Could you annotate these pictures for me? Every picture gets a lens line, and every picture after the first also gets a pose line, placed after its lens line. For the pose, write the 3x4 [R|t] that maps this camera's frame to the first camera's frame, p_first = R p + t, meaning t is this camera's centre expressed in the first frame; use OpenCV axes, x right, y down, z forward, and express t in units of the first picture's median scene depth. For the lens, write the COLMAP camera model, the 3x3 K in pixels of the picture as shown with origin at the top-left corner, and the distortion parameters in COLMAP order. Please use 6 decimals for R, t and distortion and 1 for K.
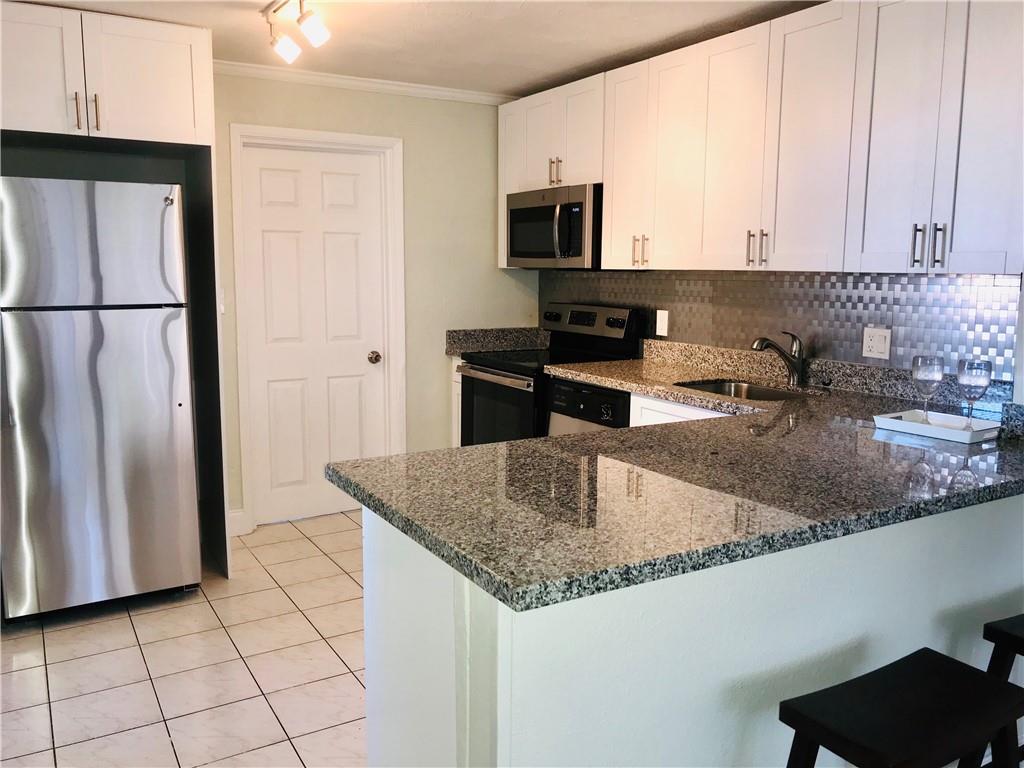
lens RADIAL K [[842.8, 0, 512.5], [0, 842.8, 383.2], [0, 0, 1]] dist [0.002462, 0.001284]
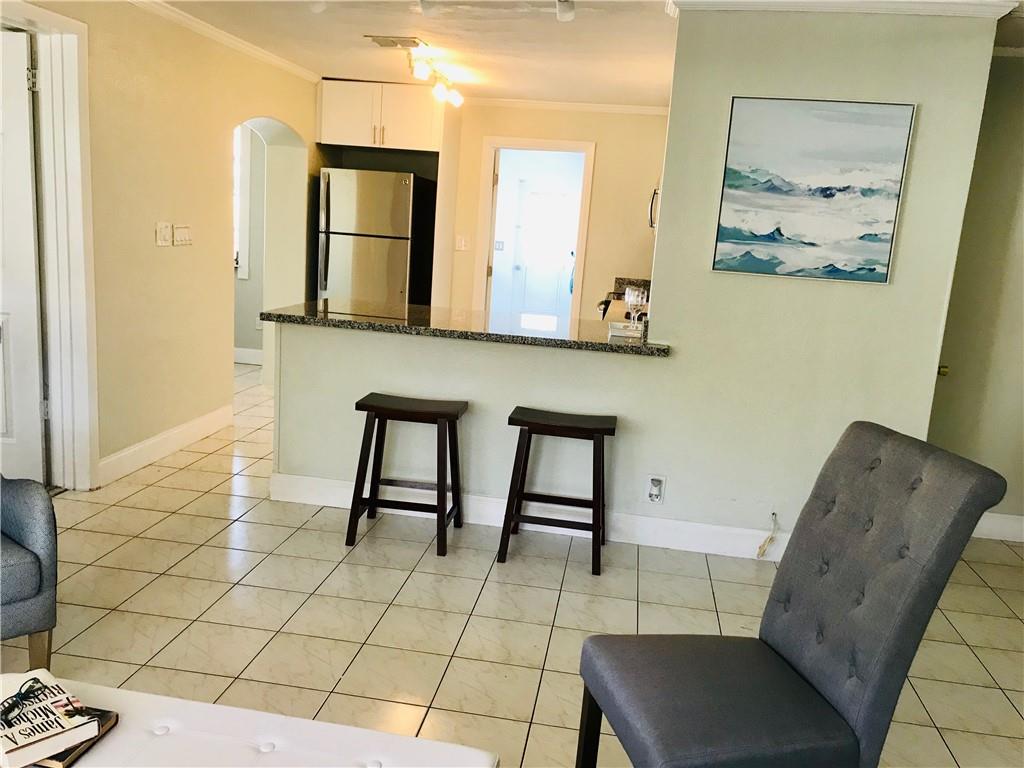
lens RADIAL K [[842.8, 0, 511.6], [0, 842.8, 384.6], [0, 0, 1]] dist [0.002462, 0.001284]
pose [[0.768200, 0.169985, -0.617231, 1.017649], [-0.158057, 0.984619, 0.074447, 0.051998], [0.620393, 0.040368, 0.783252, -0.310745]]
